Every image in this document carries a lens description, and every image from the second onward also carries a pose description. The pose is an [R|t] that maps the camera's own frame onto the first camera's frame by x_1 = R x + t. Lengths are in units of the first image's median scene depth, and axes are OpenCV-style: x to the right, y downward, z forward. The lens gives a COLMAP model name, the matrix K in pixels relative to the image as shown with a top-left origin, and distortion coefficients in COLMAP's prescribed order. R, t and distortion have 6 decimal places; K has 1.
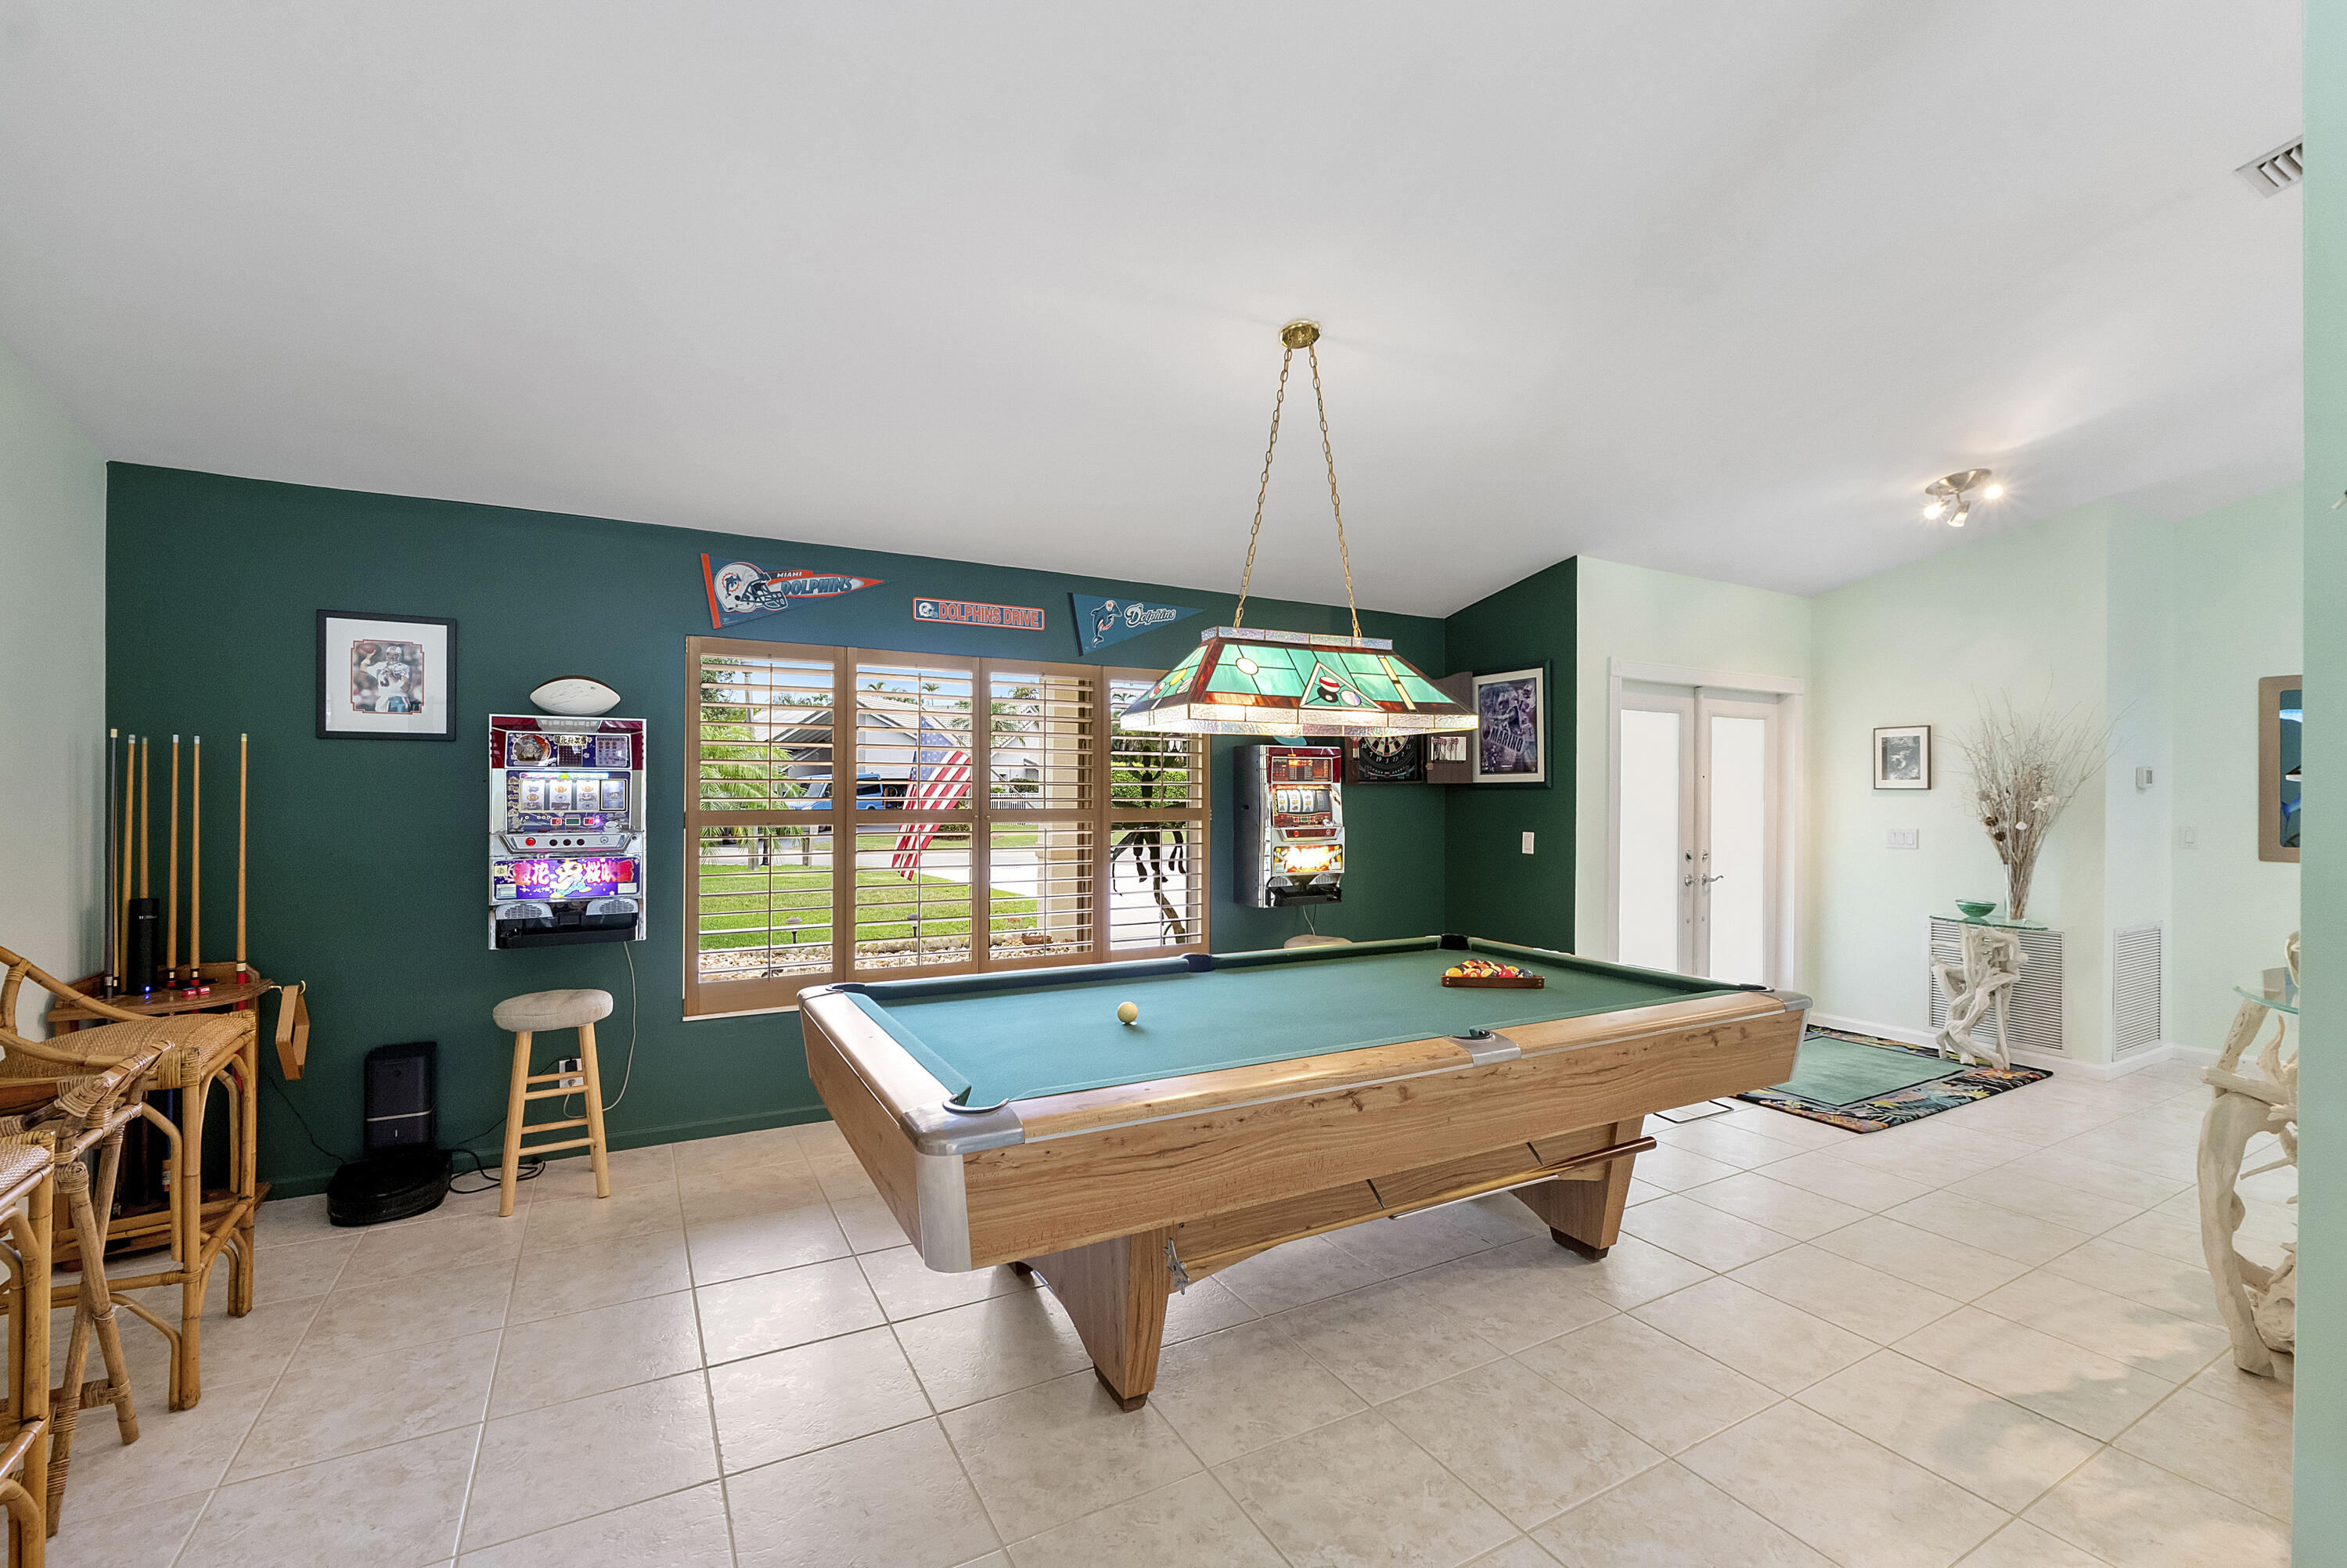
lens RADIAL K [[996.3, 0, 1168.8], [0, 996.3, 782.7], [0, 0, 1]] dist [0.000735, 0.000212]
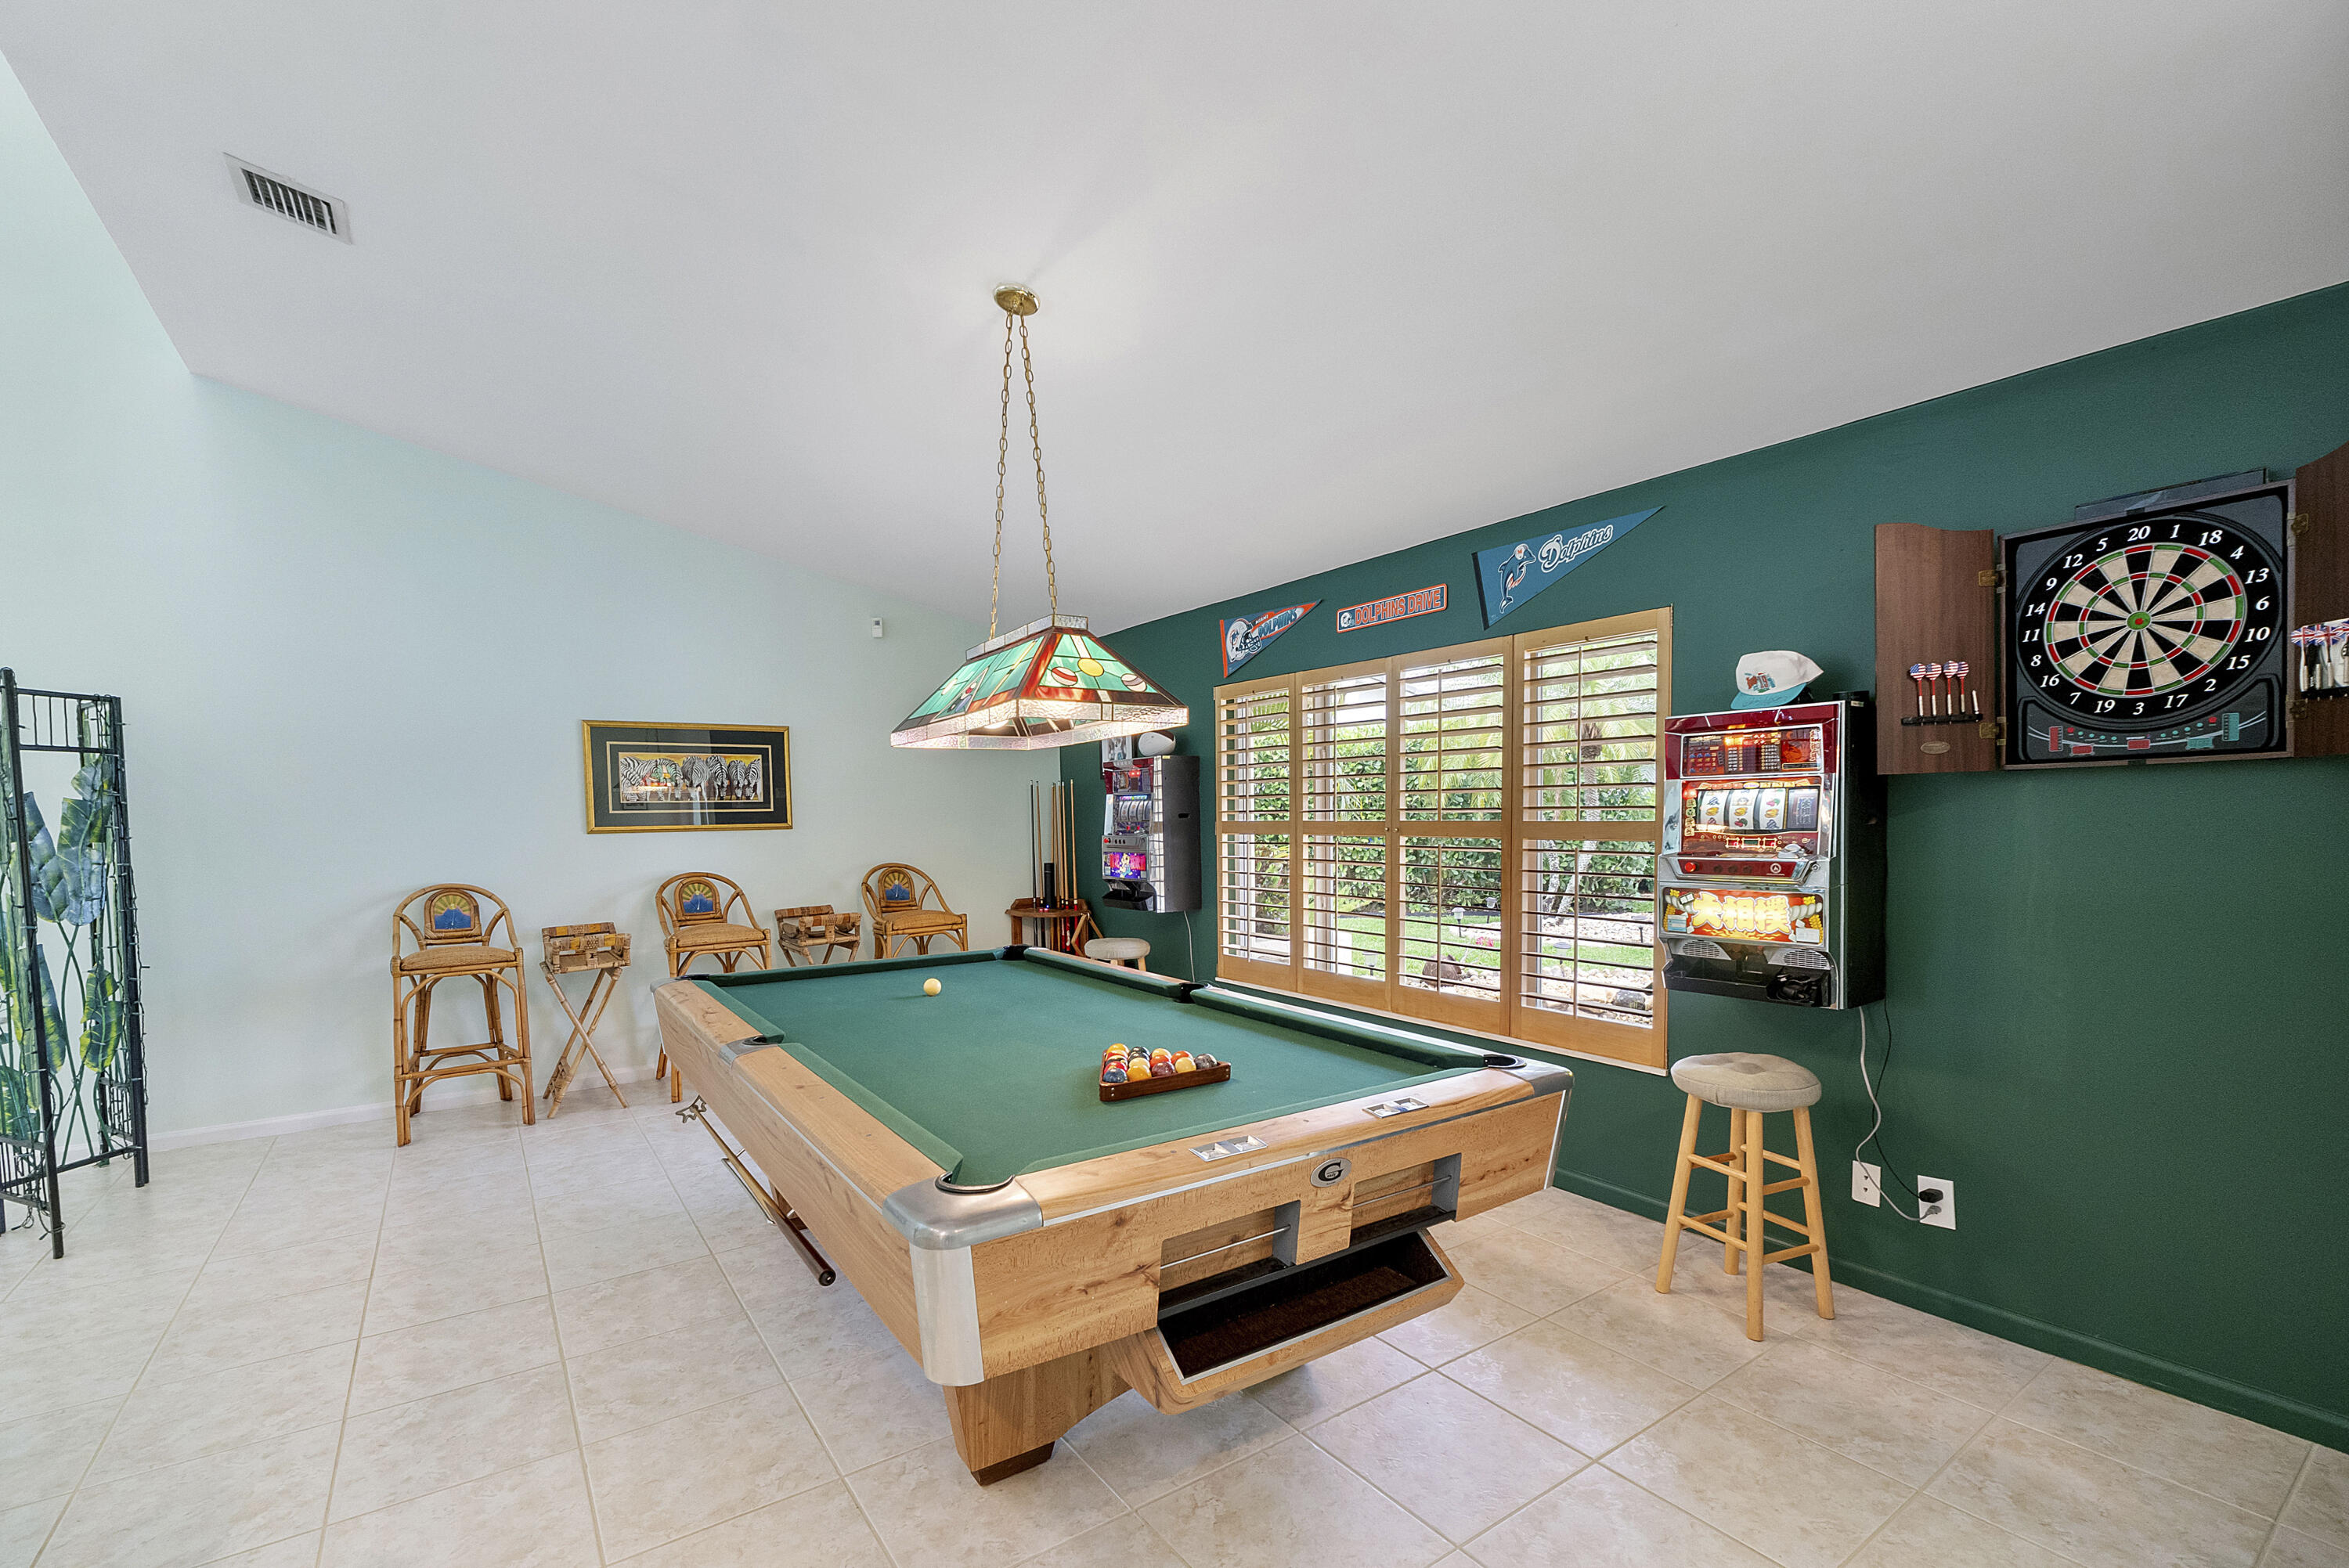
lens RADIAL K [[993.6, 0, 1127.0], [0, 993.6, 851.8], [0, 0, 1]] dist [-0.002695, -0.001882]
pose [[0.099276, 0.029389, -0.994626, 0.666674], [0.013110, 0.999438, 0.030839, 0.021305], [0.994974, -0.016102, 0.098835, 0.632357]]
